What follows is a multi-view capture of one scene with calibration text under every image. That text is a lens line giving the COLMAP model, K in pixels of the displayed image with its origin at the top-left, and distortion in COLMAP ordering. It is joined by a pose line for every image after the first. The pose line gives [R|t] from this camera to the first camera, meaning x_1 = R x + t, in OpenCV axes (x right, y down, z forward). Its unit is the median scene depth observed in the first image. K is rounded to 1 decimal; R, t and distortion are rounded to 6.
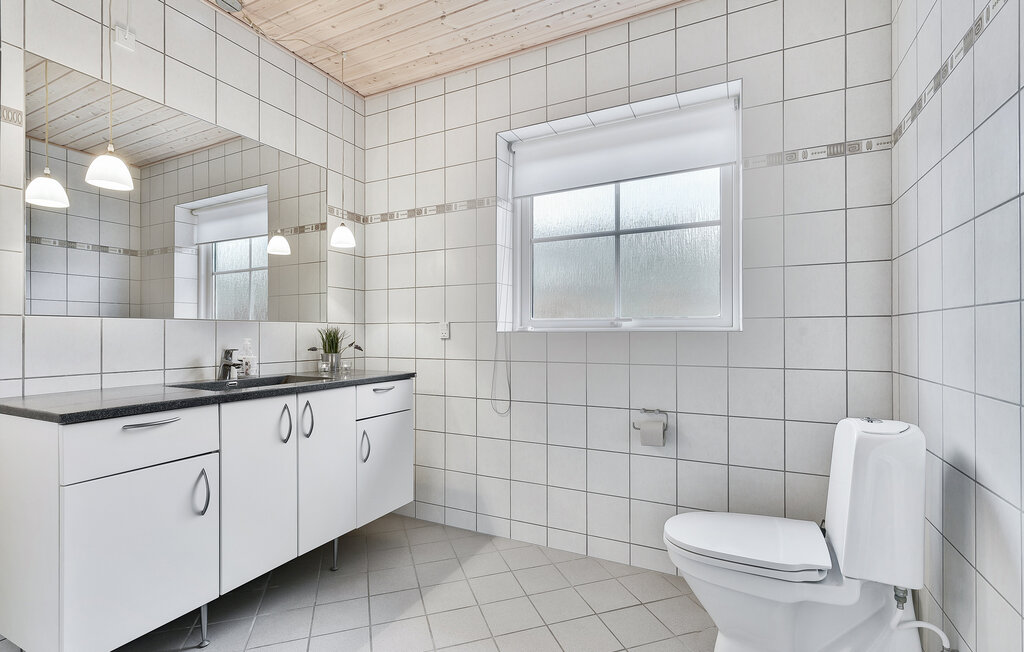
lens RADIAL K [[467.9, 0, 513.3], [0, 467.9, 329.6], [0, 0, 1]] dist [0.004411, -0.000030]
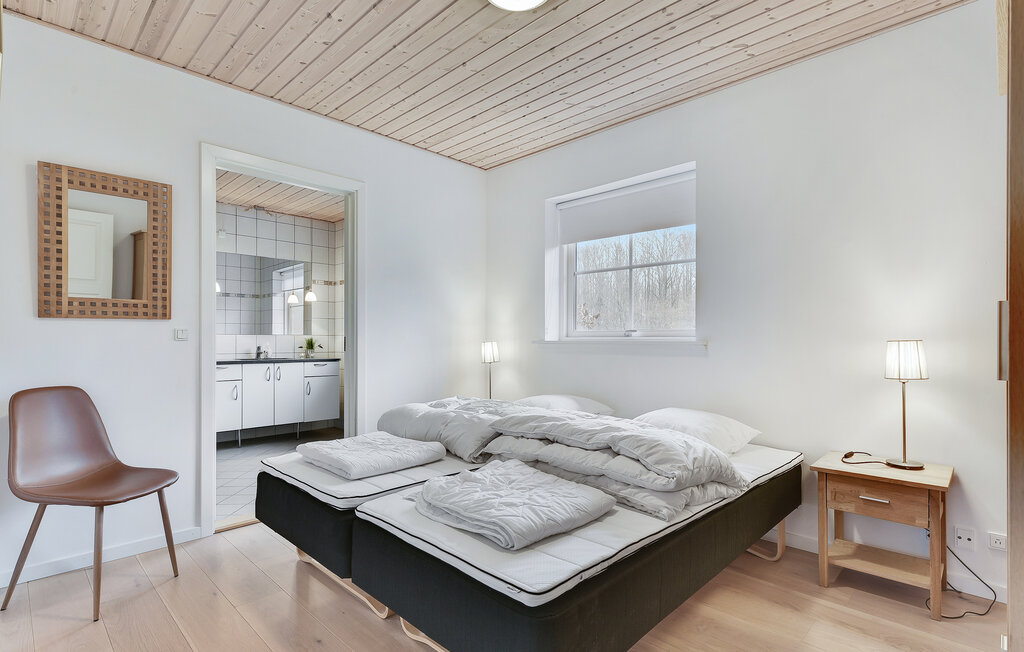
lens RADIAL K [[506.1, 0, 509.2], [0, 506.1, 335.3], [0, 0, 1]] dist [0.006766, 0.000406]
pose [[0.949639, 0.000022, -0.313345, 1.213496], [-0.002097, 0.999978, -0.006285, -0.001888], [0.313338, 0.006626, 0.949619, -0.926771]]
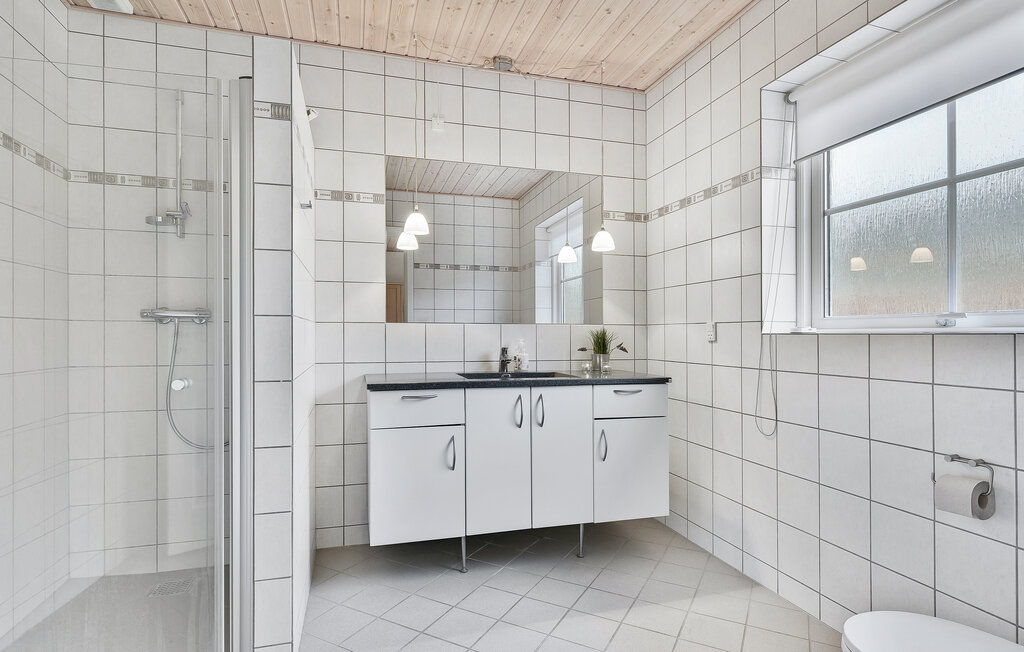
lens RADIAL K [[528.0, 0, 510.4], [0, 528.0, 332.0], [0, 0, 1]] dist [0.002210, 0.002399]
pose [[0.684039, 0.000065, -0.729445, 0.327999], [0.002259, 0.999995, 0.002207, -0.000961], [0.729442, -0.003157, 0.684036, 0.054774]]
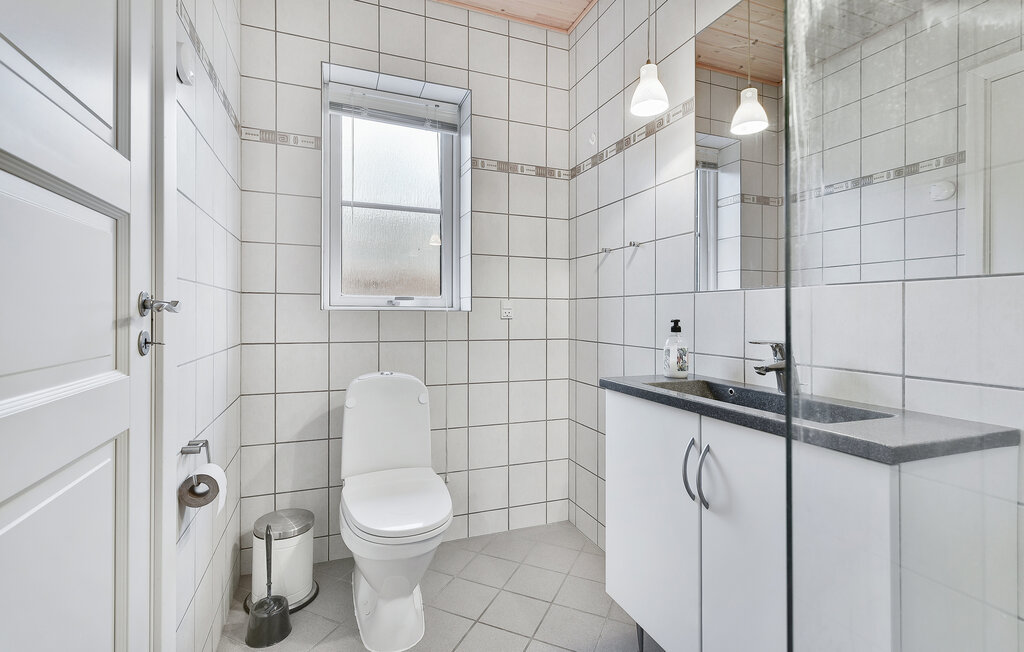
lens RADIAL K [[477.1, 0, 511.3], [0, 477.1, 310.6], [0, 0, 1]] dist [0.001175, 0.000054]
pose [[0.674211, 0.002717, 0.738534, -0.831731], [-0.003168, 0.999995, -0.000786, 0.008452], [-0.738532, -0.001810, 0.674216, 0.410356]]
